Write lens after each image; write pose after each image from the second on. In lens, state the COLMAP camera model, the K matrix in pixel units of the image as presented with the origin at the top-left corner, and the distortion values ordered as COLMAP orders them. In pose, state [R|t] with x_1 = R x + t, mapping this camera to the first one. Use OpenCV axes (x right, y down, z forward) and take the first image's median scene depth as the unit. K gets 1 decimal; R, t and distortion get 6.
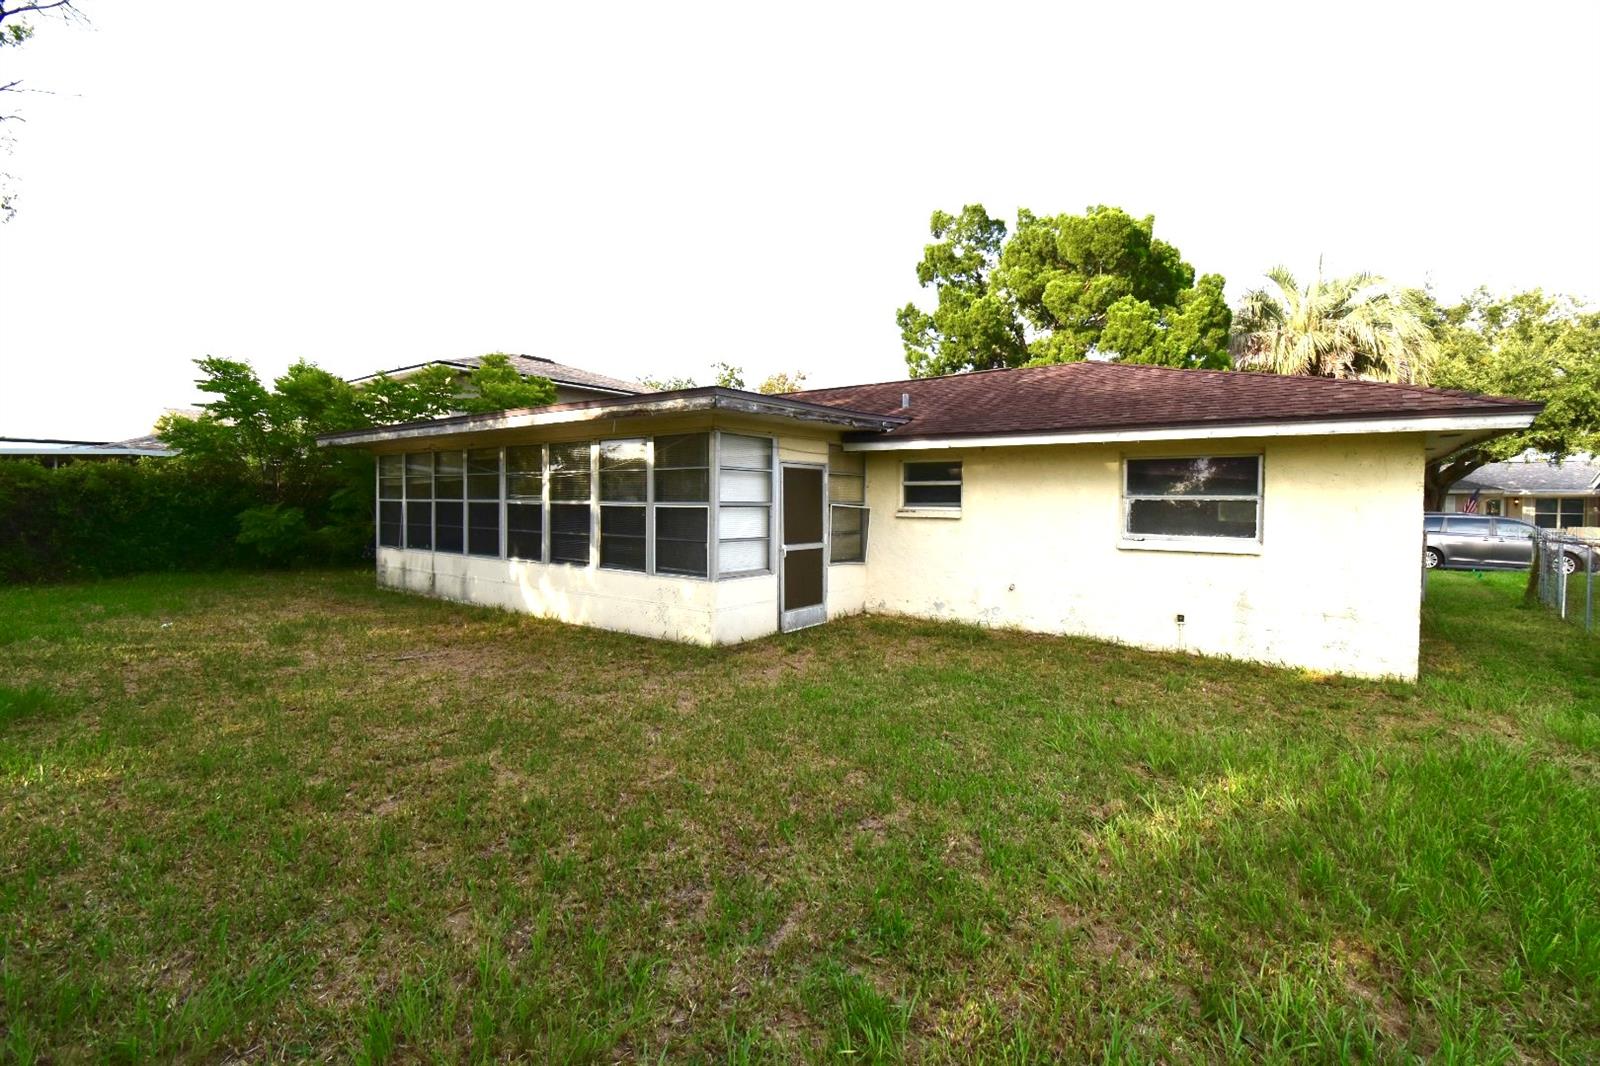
lens RADIAL K [[711.3, 0, 796.6], [0, 711.3, 526.2], [0, 0, 1]] dist [0.002787, -0.011249]
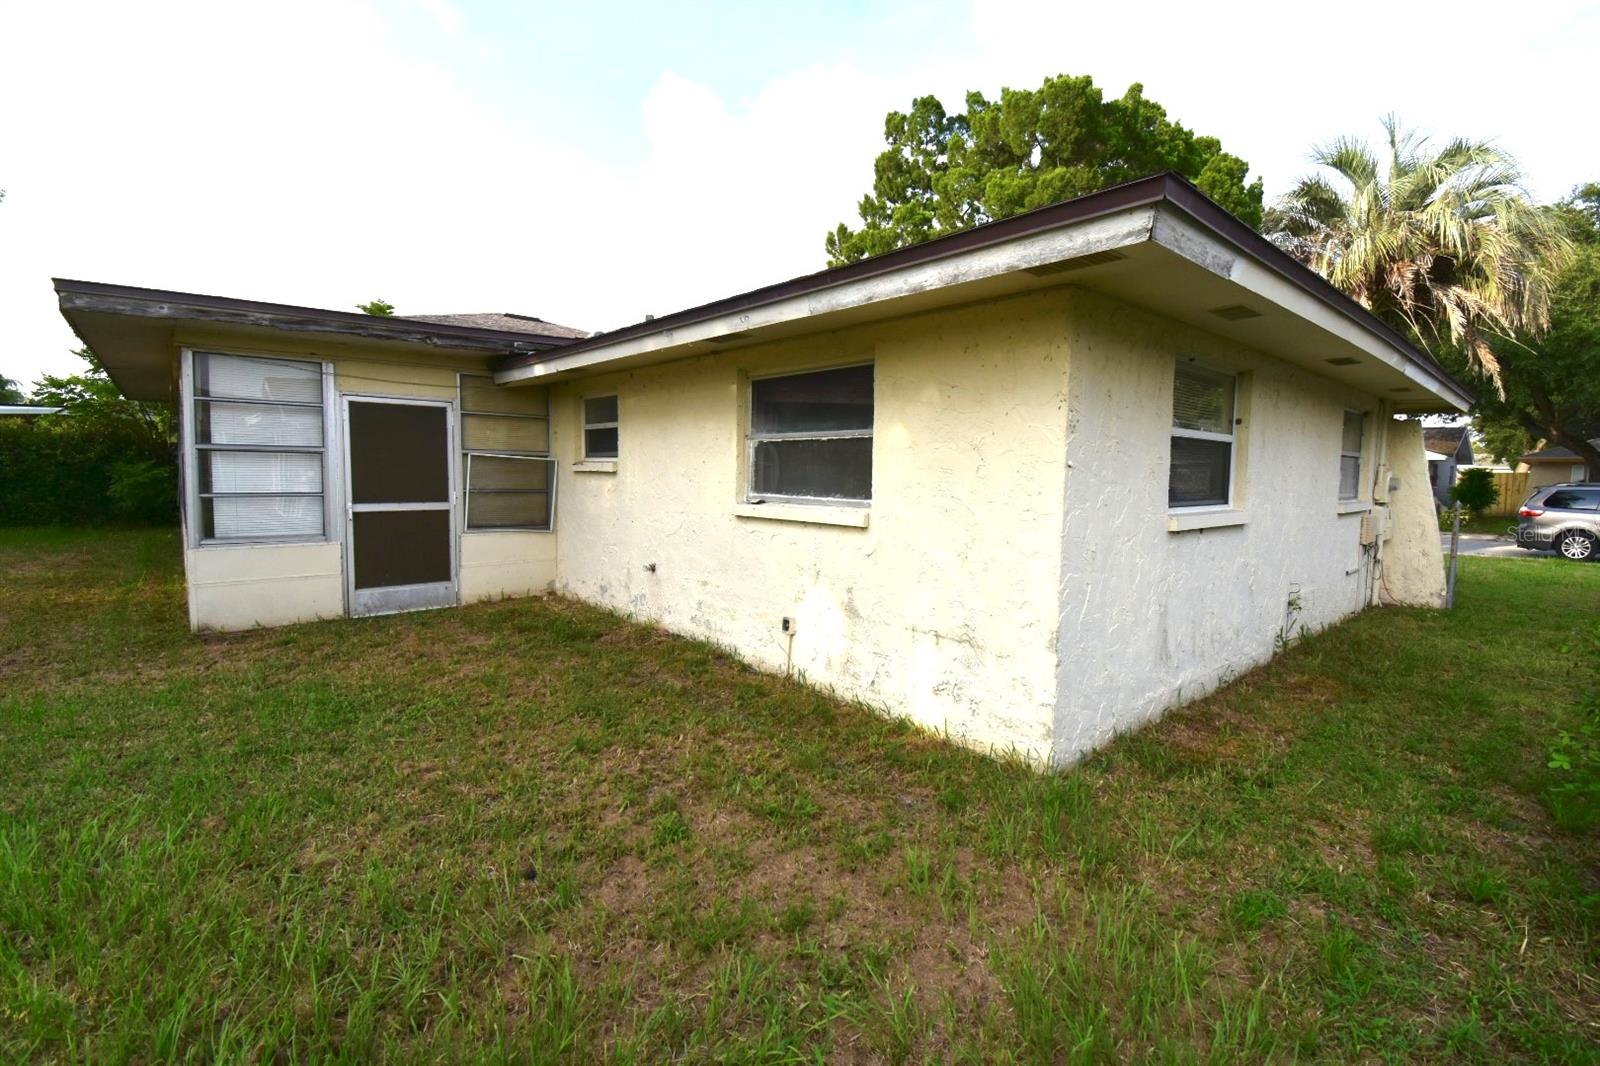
lens RADIAL K [[711.3, 0, 802.1], [0, 711.3, 532.0], [0, 0, 1]] dist [0.002787, -0.011249]
pose [[0.981919, 0.021743, -0.188050, 0.562753], [-0.012501, 0.998661, 0.050196, 0.011136], [0.188890, -0.046938, 0.980876, 0.313325]]
